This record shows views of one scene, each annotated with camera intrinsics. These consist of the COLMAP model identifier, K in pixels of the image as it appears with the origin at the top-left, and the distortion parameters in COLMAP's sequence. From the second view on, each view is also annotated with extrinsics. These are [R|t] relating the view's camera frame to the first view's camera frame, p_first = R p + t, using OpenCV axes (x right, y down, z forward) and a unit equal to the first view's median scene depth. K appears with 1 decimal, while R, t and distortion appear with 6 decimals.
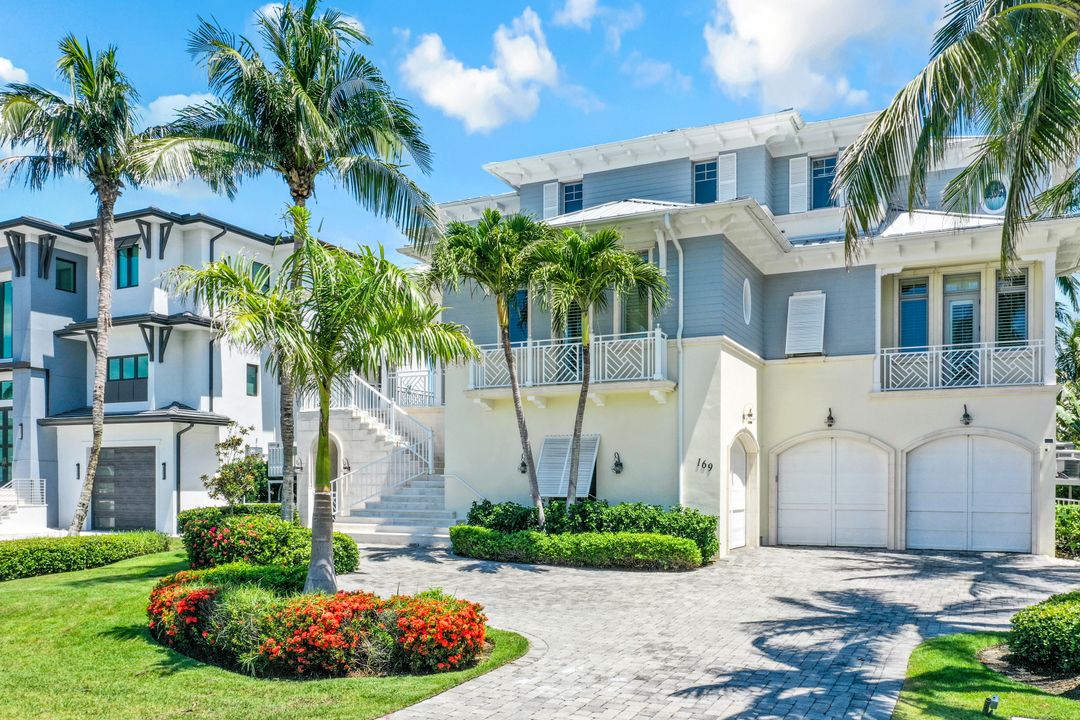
lens RADIAL K [[858.3, 0, 546.5], [0, 858.3, 496.3], [0, 0, 1]] dist [-0.015080, 0.003596]
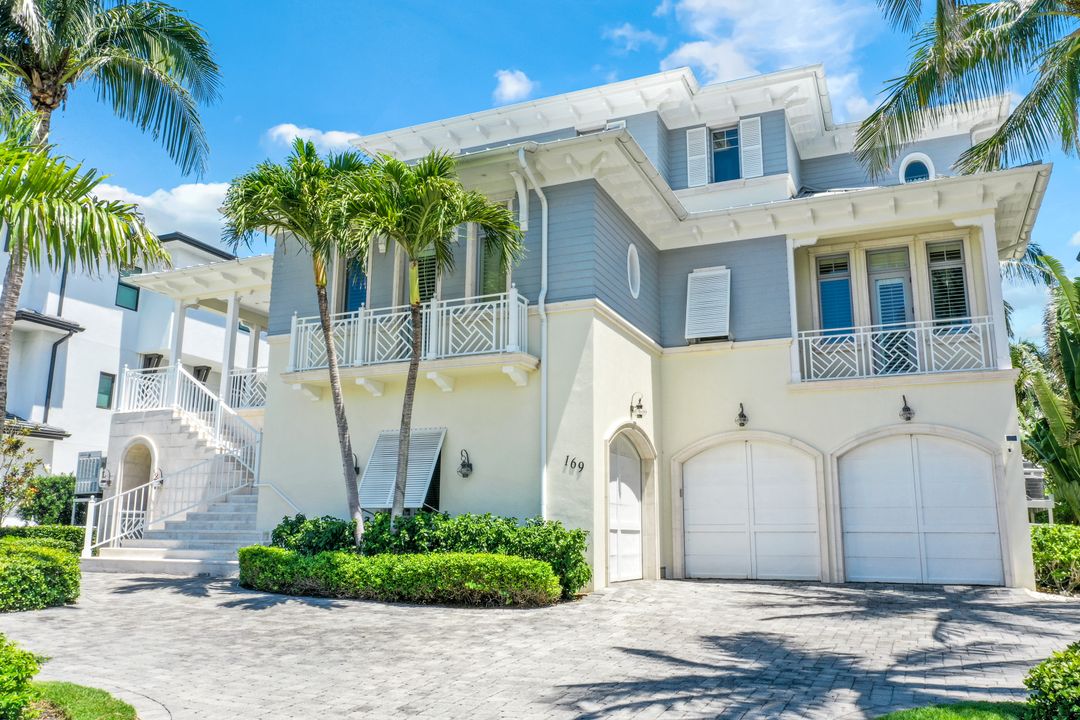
lens RADIAL K [[858.3, 0, 535.5], [0, 858.3, 353.7], [0, 0, 1]] dist [-0.015080, 0.003596]
pose [[0.998805, 0.014759, 0.046598, 0.107245], [-0.004269, 0.976021, -0.217635, 0.031524], [-0.048693, 0.217176, 0.974917, 0.227672]]
